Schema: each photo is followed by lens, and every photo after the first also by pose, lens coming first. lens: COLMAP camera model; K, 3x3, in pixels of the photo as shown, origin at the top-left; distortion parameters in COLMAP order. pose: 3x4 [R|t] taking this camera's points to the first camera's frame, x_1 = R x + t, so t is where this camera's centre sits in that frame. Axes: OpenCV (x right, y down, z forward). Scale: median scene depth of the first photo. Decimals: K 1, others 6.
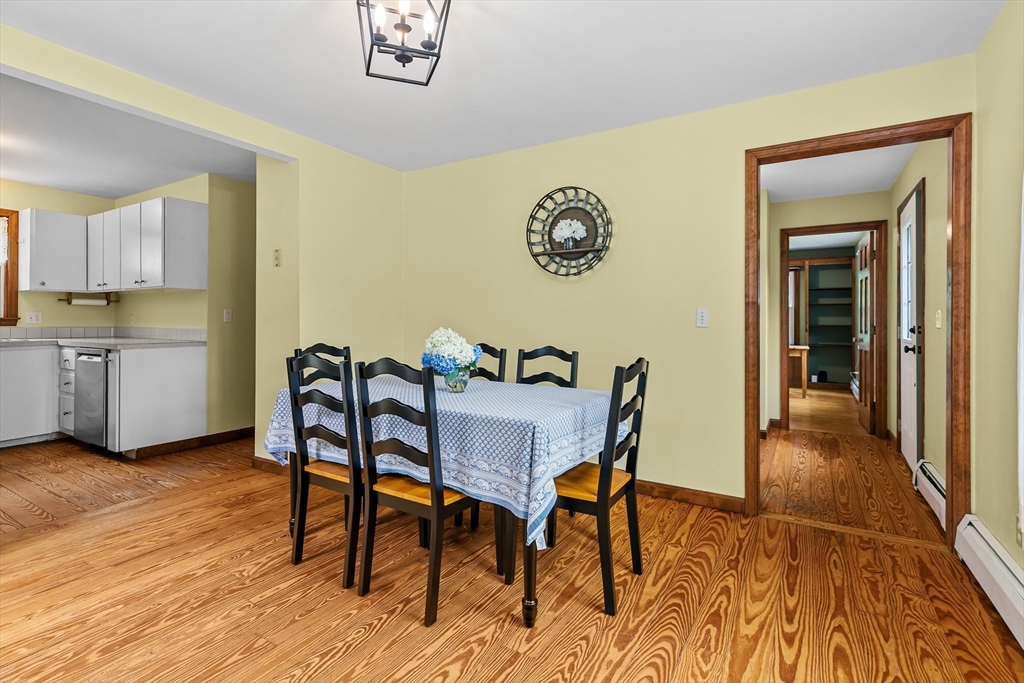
lens RADIAL K [[481.4, 0, 508.9], [0, 481.4, 318.7], [0, 0, 1]] dist [-0.000659, -0.000179]
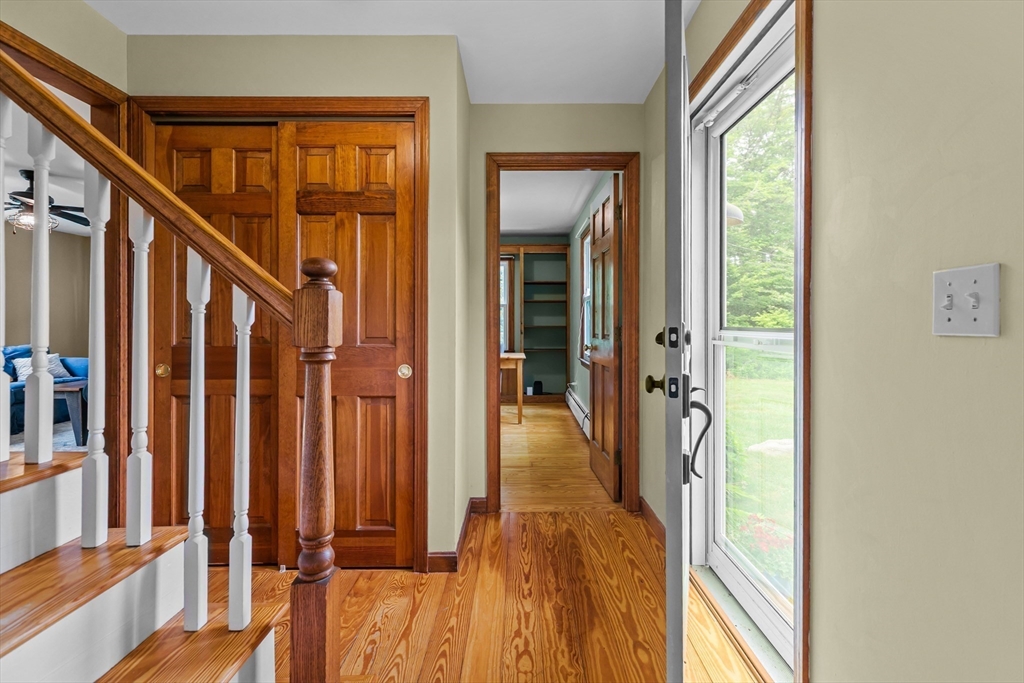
lens RADIAL K [[467.0, 0, 523.2], [0, 467.0, 331.3], [0, 0, 1]] dist [0.002246, 0.000201]
pose [[0.844509, -0.013387, 0.535374, 0.227119], [0.001820, 0.999754, 0.022127, 0.004992], [-0.535538, -0.017712, 0.844325, 0.380820]]
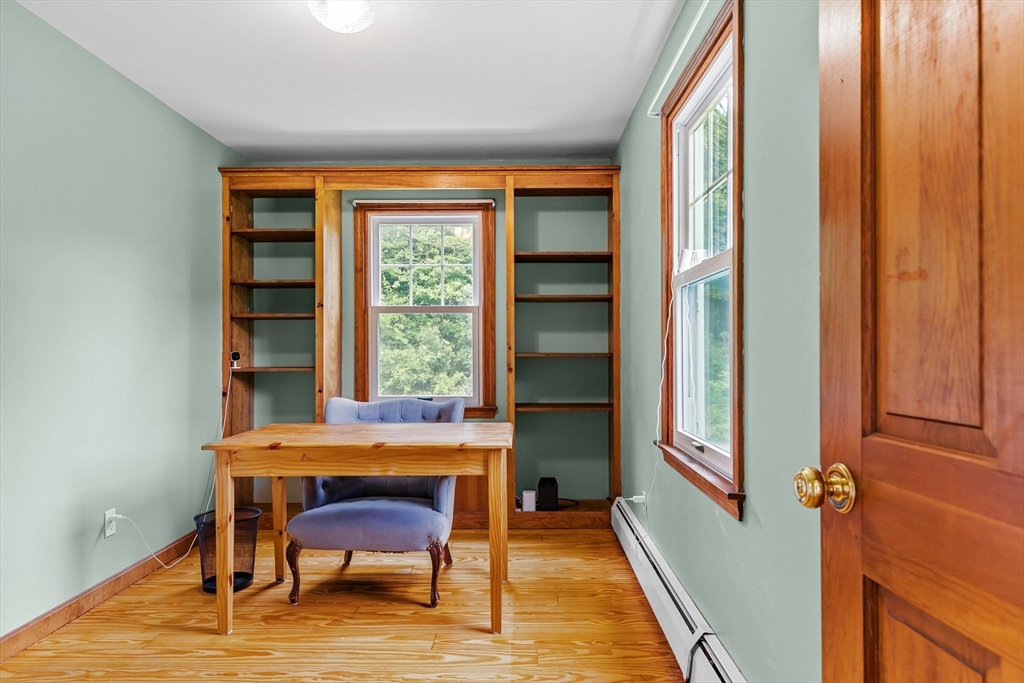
lens RADIAL K [[623.5, 0, 512.0], [0, 623.5, 341.5], [0, 0, 1]] dist [0.000618, 0.000138]
pose [[0.859358, -0.004812, 0.511353, 0.441364], [0.005856, 0.999983, -0.000431, 0.004543], [-0.511342, 0.003365, 0.859371, 0.692585]]
